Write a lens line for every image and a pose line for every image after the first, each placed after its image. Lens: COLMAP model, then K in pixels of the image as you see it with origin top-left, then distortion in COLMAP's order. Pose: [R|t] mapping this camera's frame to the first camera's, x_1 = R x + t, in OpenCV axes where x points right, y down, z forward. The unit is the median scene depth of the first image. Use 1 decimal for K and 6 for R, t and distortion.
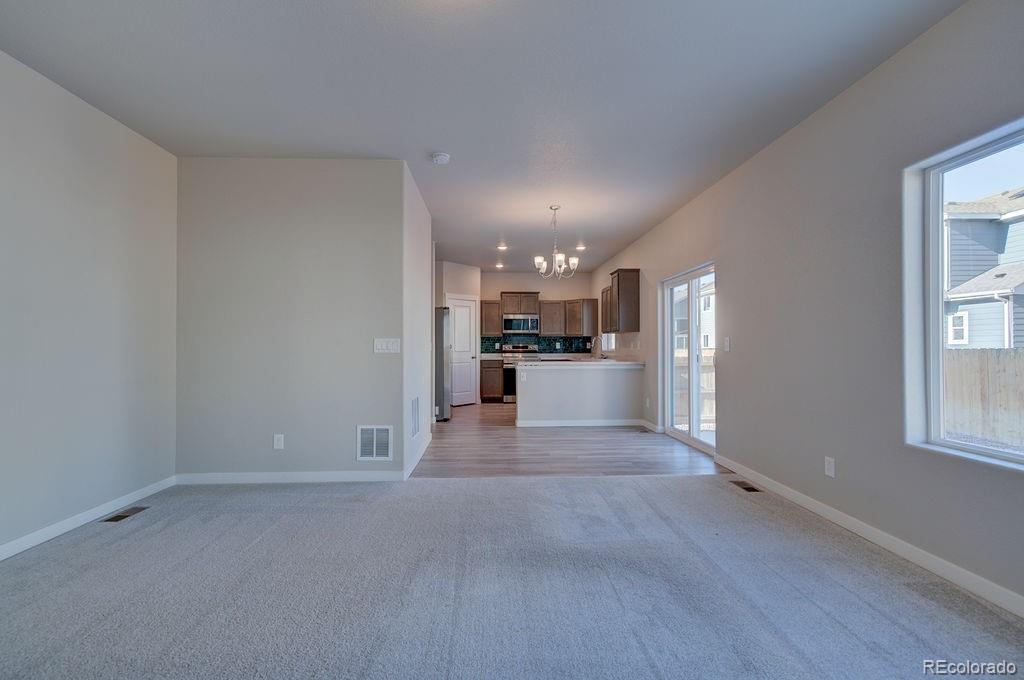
lens RADIAL K [[458.0, 0, 512.0], [0, 458.0, 340.0], [0, 0, 1]] dist [-0.000812, -0.000120]
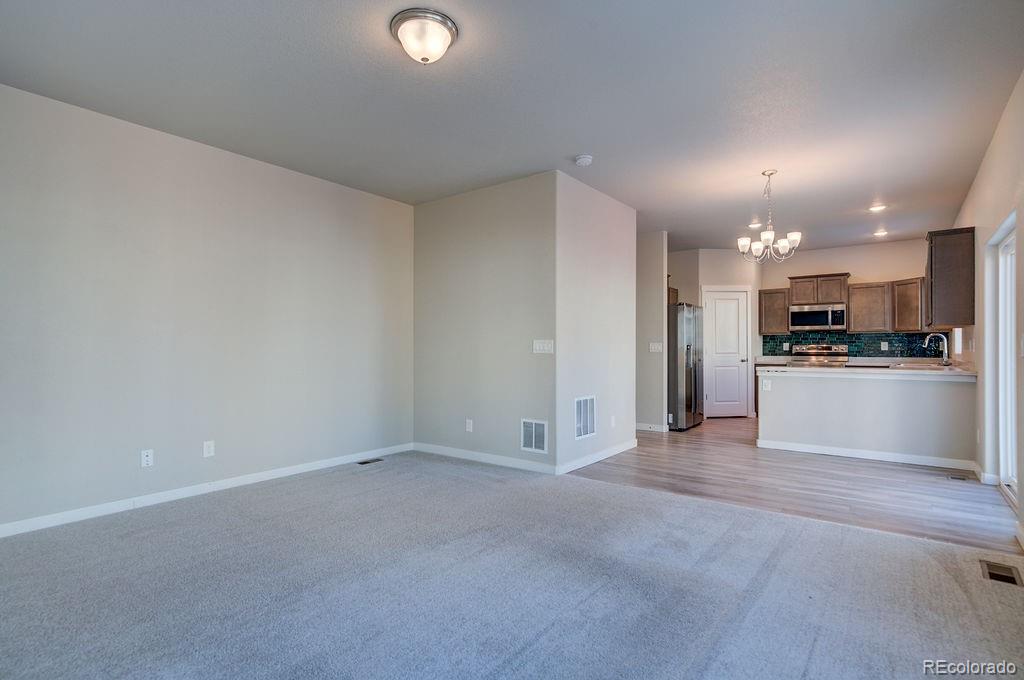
lens RADIAL K [[516.3, 0, 492.9], [0, 516.3, 341.6], [0, 0, 1]] dist [0.004094, 0.000530]
pose [[0.753638, -0.005738, -0.657265, 0.241213], [0.008485, 0.999964, 0.000999, -0.000958], [0.657235, -0.006330, 0.753659, 0.006343]]
